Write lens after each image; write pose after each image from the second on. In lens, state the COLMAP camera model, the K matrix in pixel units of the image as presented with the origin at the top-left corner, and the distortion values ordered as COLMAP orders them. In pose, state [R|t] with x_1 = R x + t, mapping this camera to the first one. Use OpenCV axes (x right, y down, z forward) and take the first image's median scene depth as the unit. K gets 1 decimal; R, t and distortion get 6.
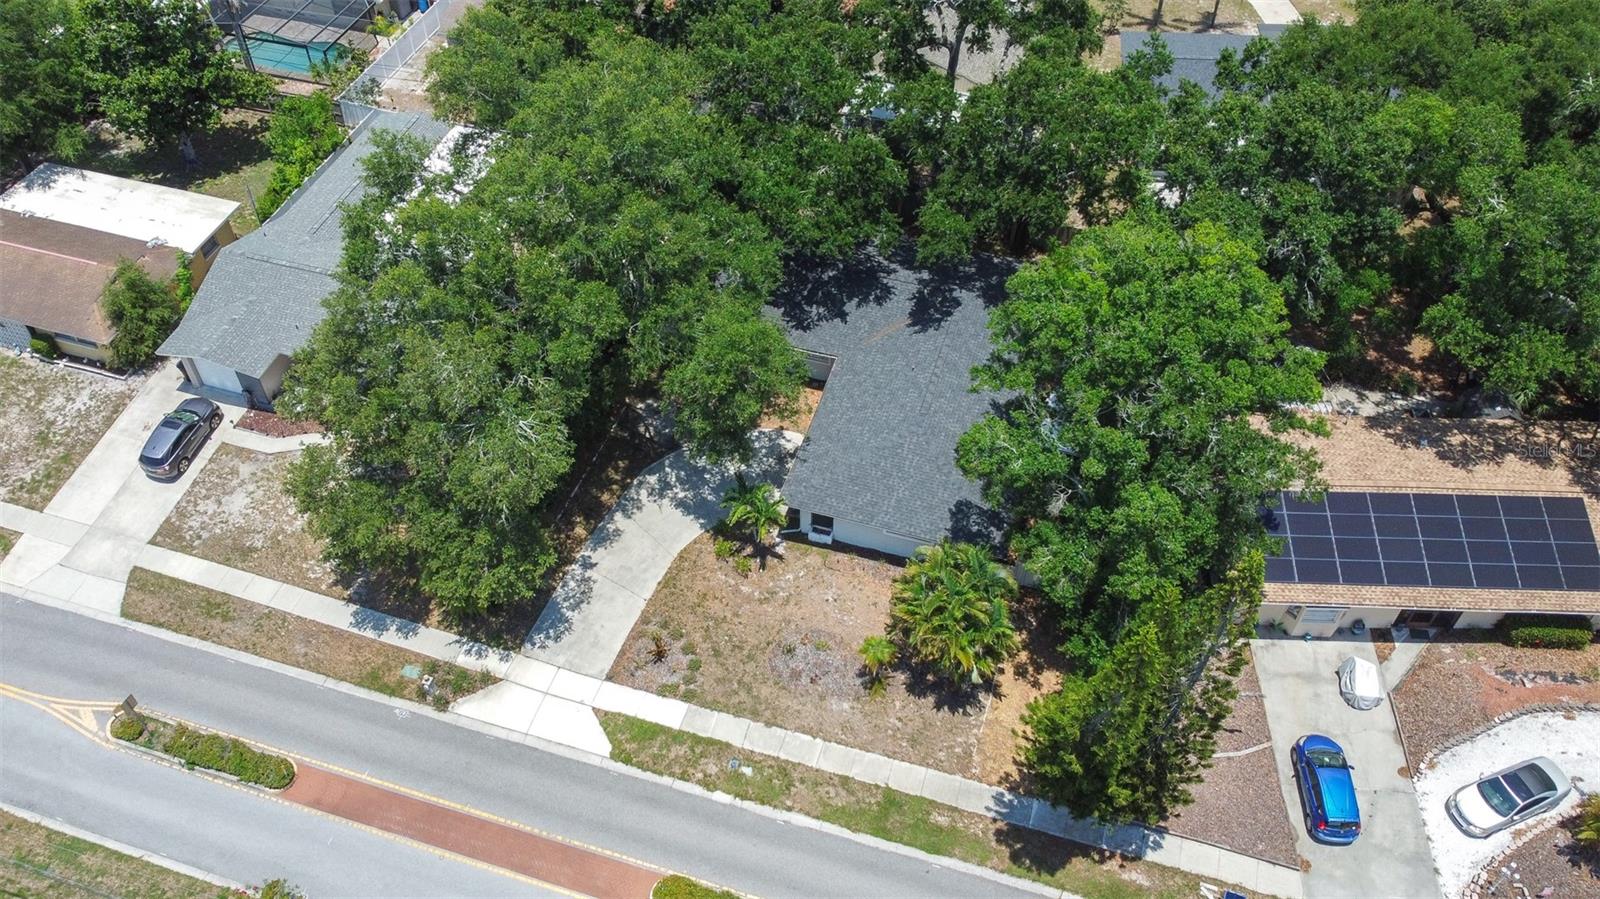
lens RADIAL K [[1272.0, 0, 745.6], [0, 1272.0, 453.6], [0, 0, 1]] dist [-0.010750, 0.009753]
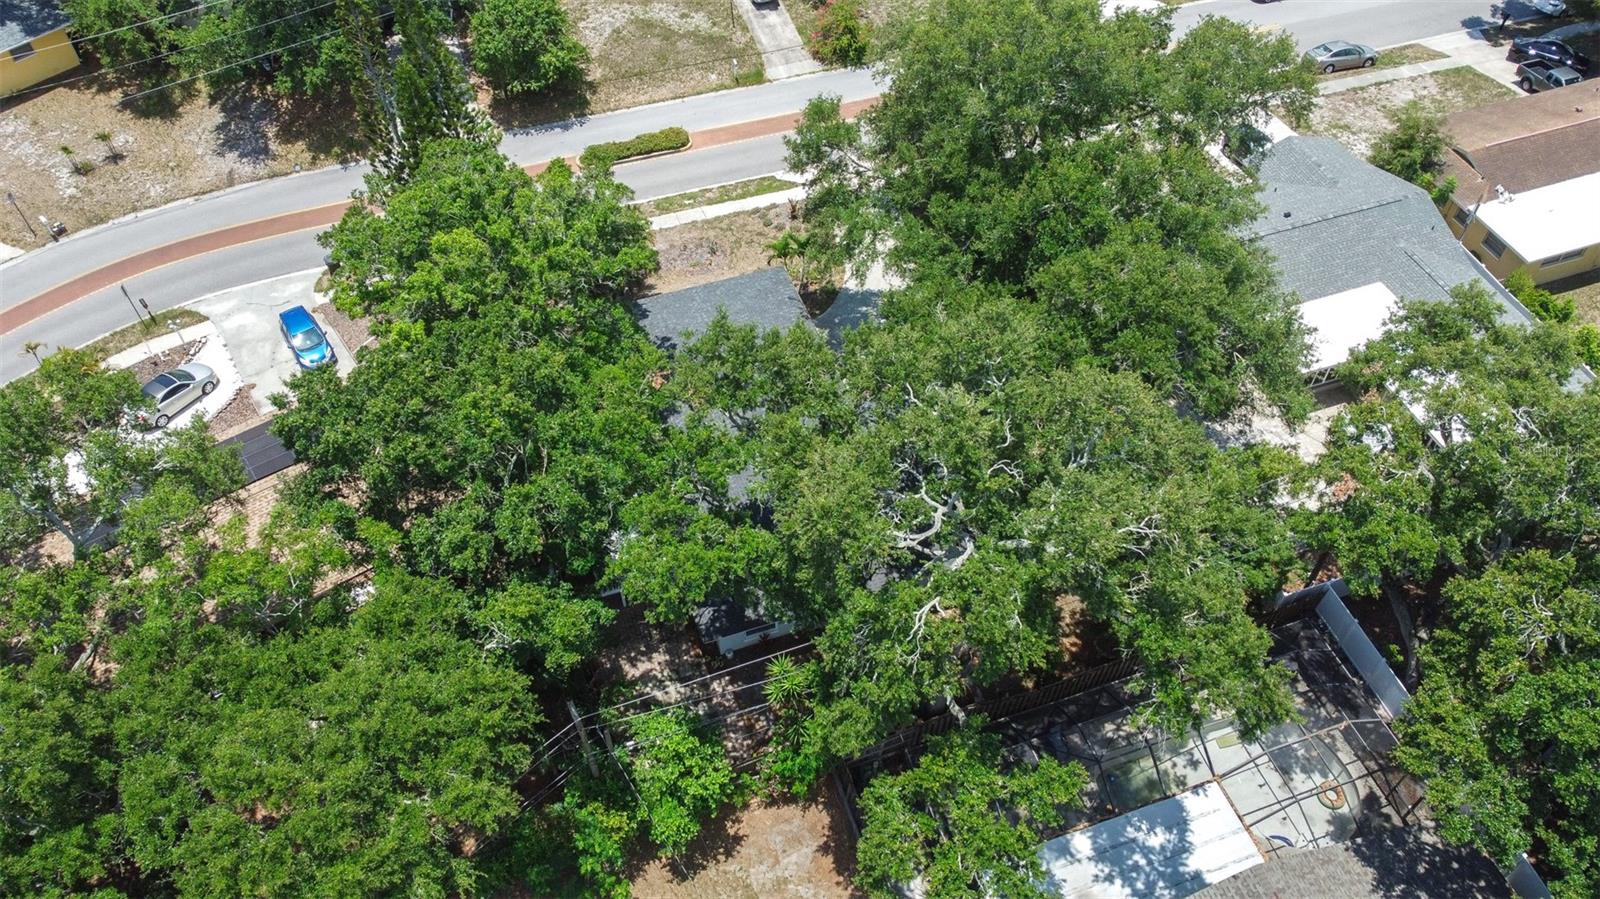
lens RADIAL K [[1215.3, 0, 789.4], [0, 1215.3, 446.9], [0, 0, 1]] dist [-0.002150, -0.002659]
pose [[-0.793731, 0.480421, -0.373077, 0.535678], [-0.430117, -0.009599, 0.902722, -1.006441], [0.430105, 0.876985, 0.214257, 0.953605]]
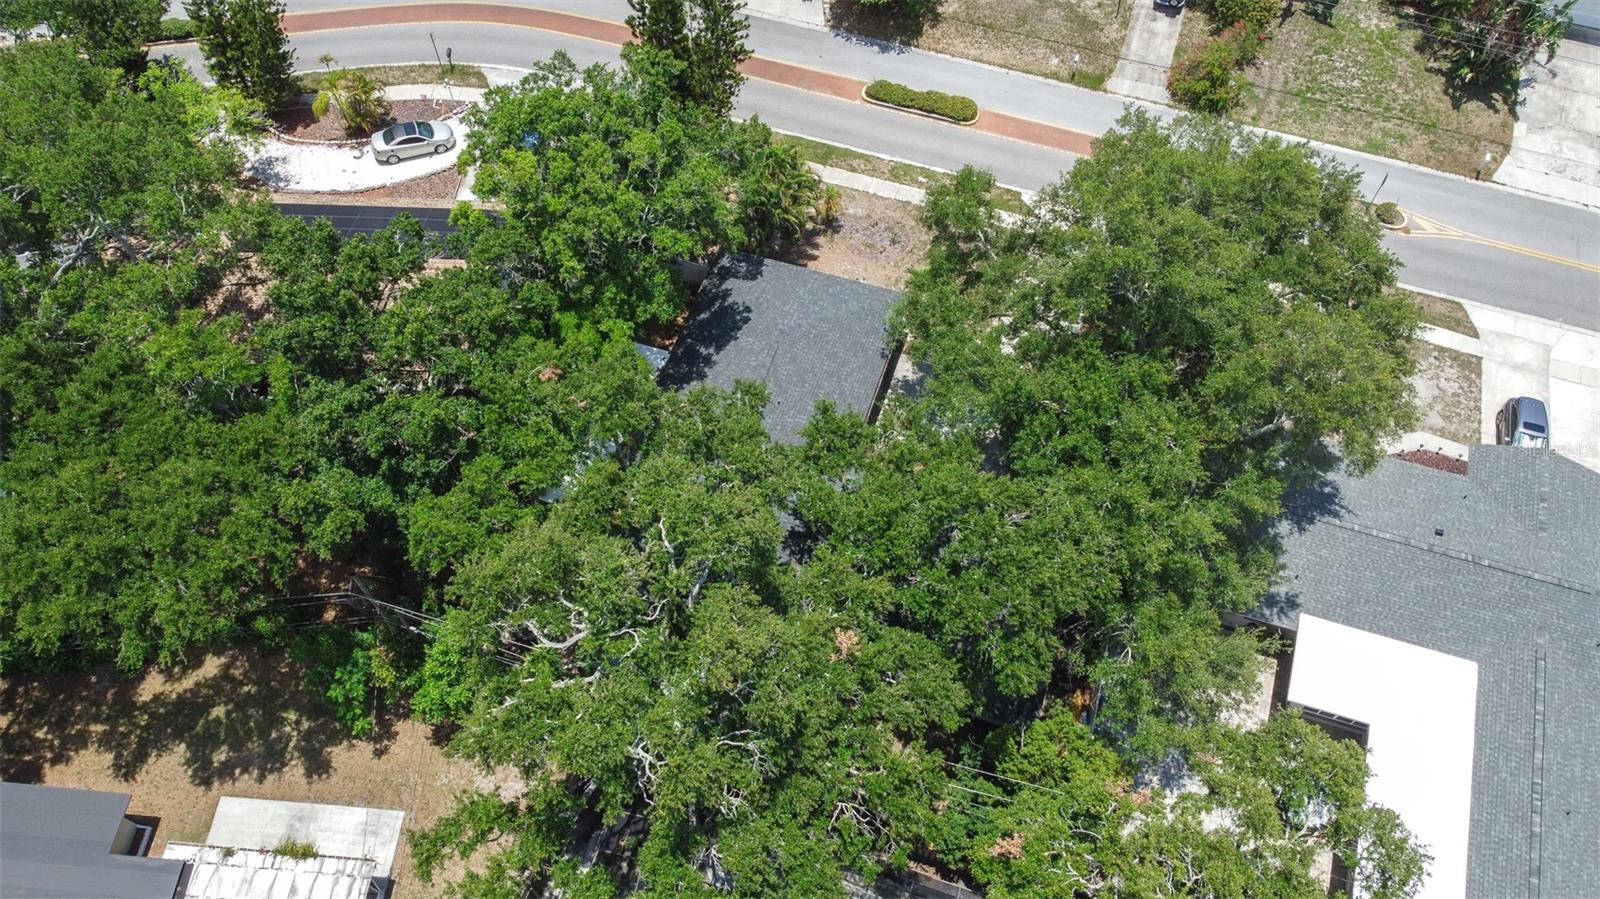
lens RADIAL K [[1215.3, 0, 786.4], [0, 1215.3, 445.3], [0, 0, 1]] dist [-0.002150, -0.002659]
pose [[-0.999493, 0.011365, 0.029751, 0.110266], [0.025372, -0.280502, 0.959518, -1.089624], [0.019250, 0.959786, 0.280071, 0.861982]]
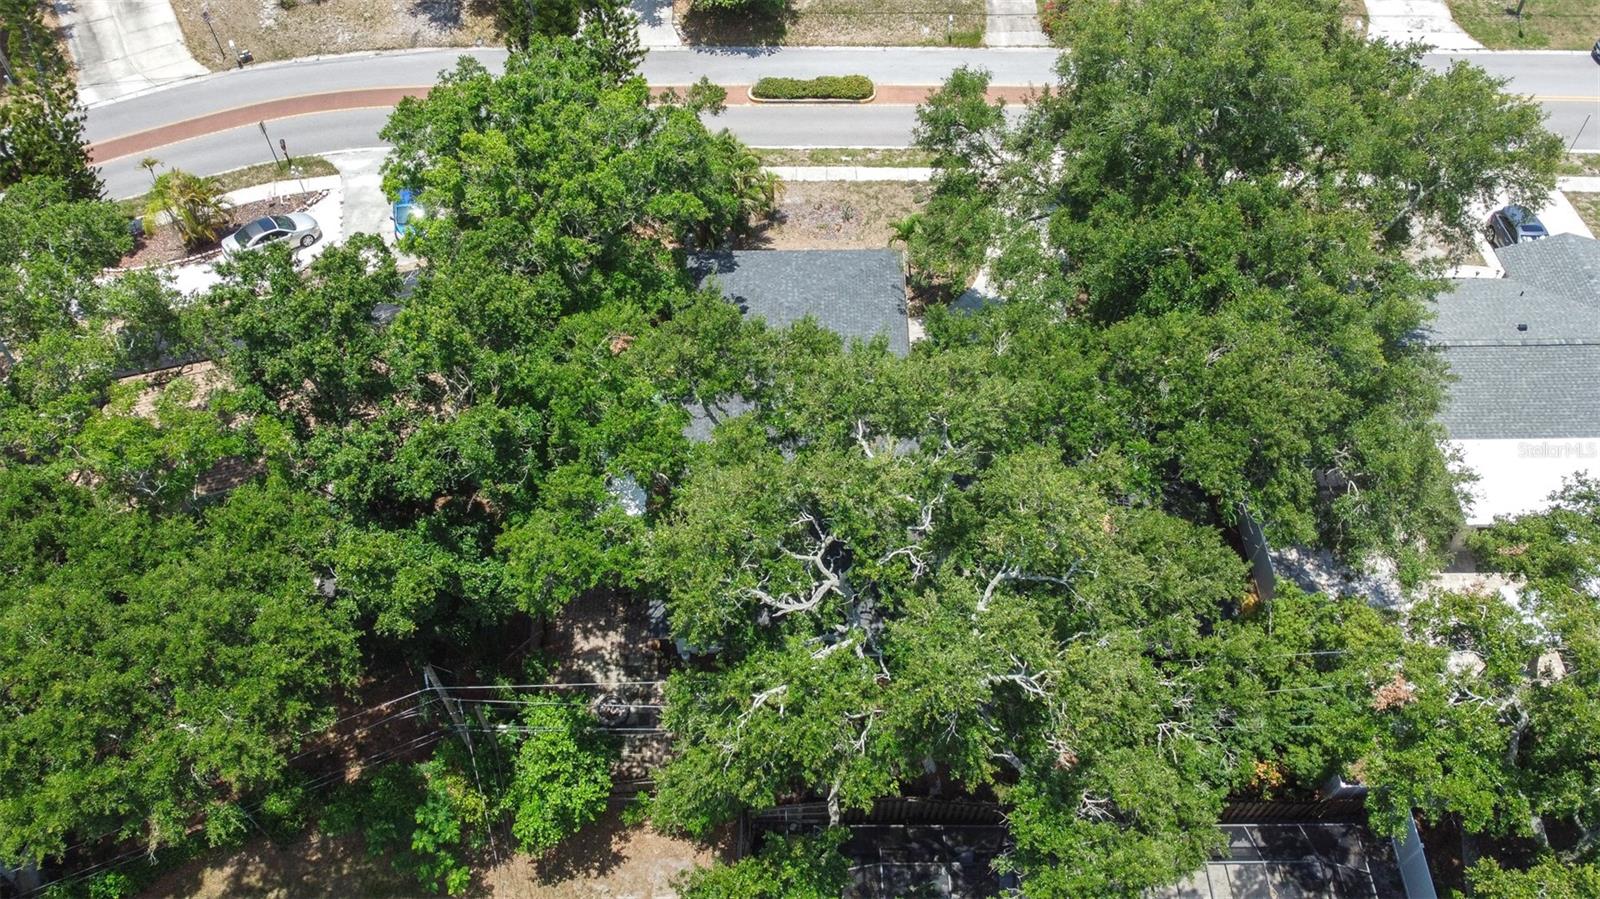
lens RADIAL K [[1215.3, 0, 789.1], [0, 1215.3, 446.0], [0, 0, 1]] dist [-0.002150, -0.002659]
pose [[-0.948803, 0.265270, -0.171478, 0.337917], [-0.210954, -0.128095, 0.969067, -0.958995], [0.235098, 0.955627, 0.177496, 1.001415]]
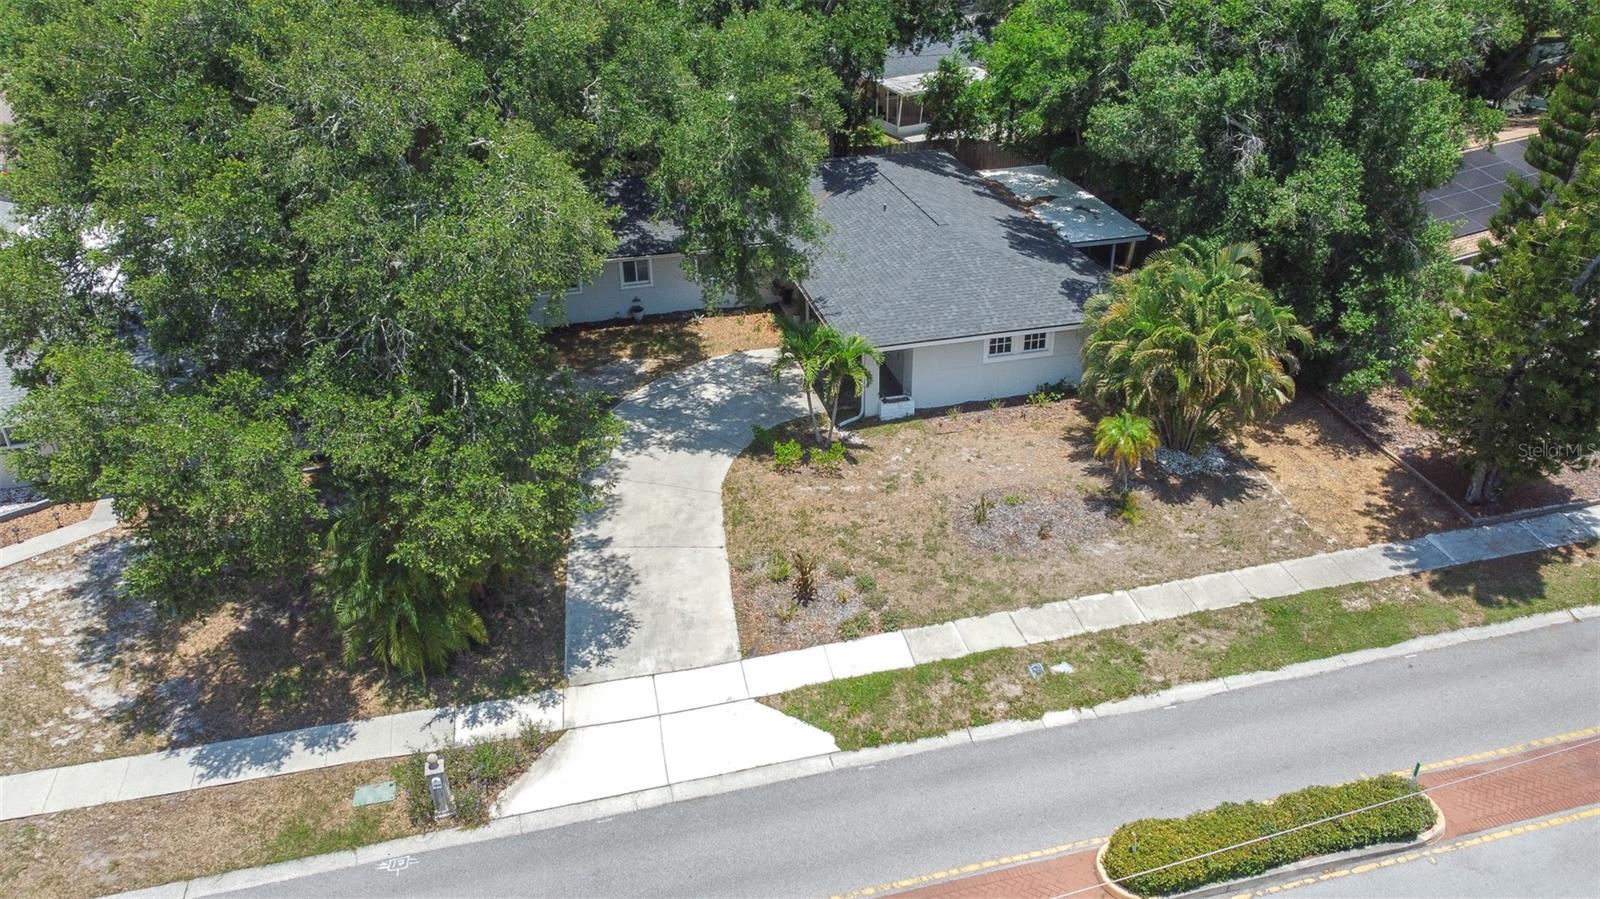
lens RADIAL K [[1215.3, 0, 799.9], [0, 1215.3, 444.3], [0, 0, 1]] dist [-0.002150, -0.002659]
pose [[0.849164, -0.251599, 0.464348, -0.315346], [0.391578, 0.889920, -0.233899, 0.230809], [-0.354384, 0.380447, 0.854209, 0.510040]]
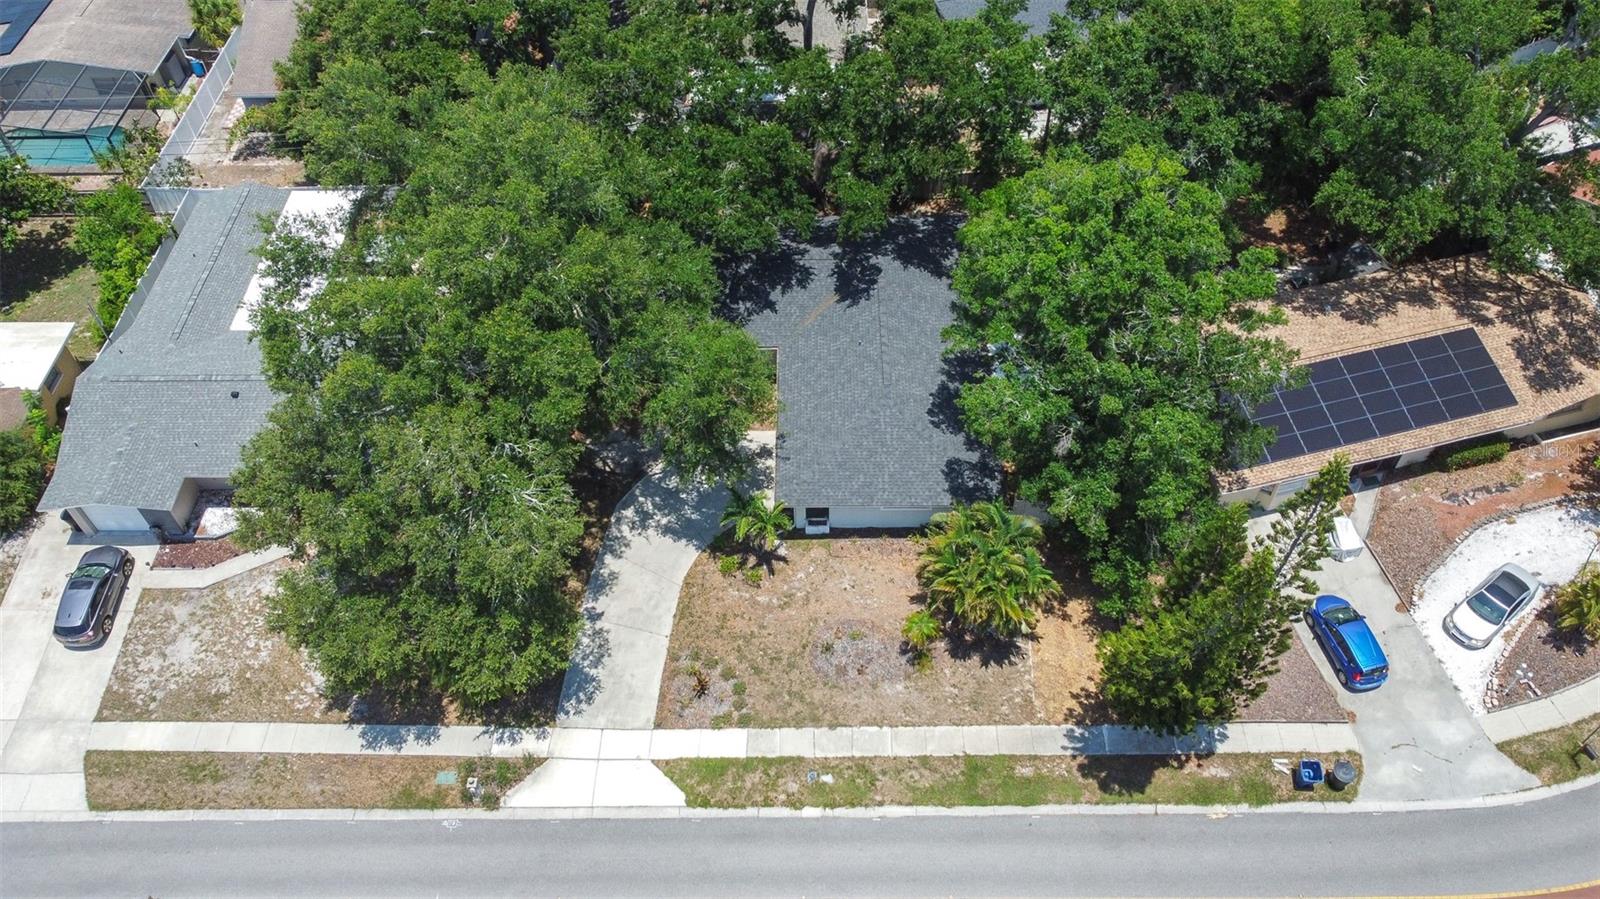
lens RADIAL K [[1215.3, 0, 791.4], [0, 1215.3, 454.9], [0, 0, 1]] dist [-0.002150, -0.002659]
pose [[0.951383, -0.234952, 0.199165, -0.147978], [0.228506, 0.971982, 0.055092, -0.051688], [-0.206529, -0.006903, 0.978416, 0.077839]]
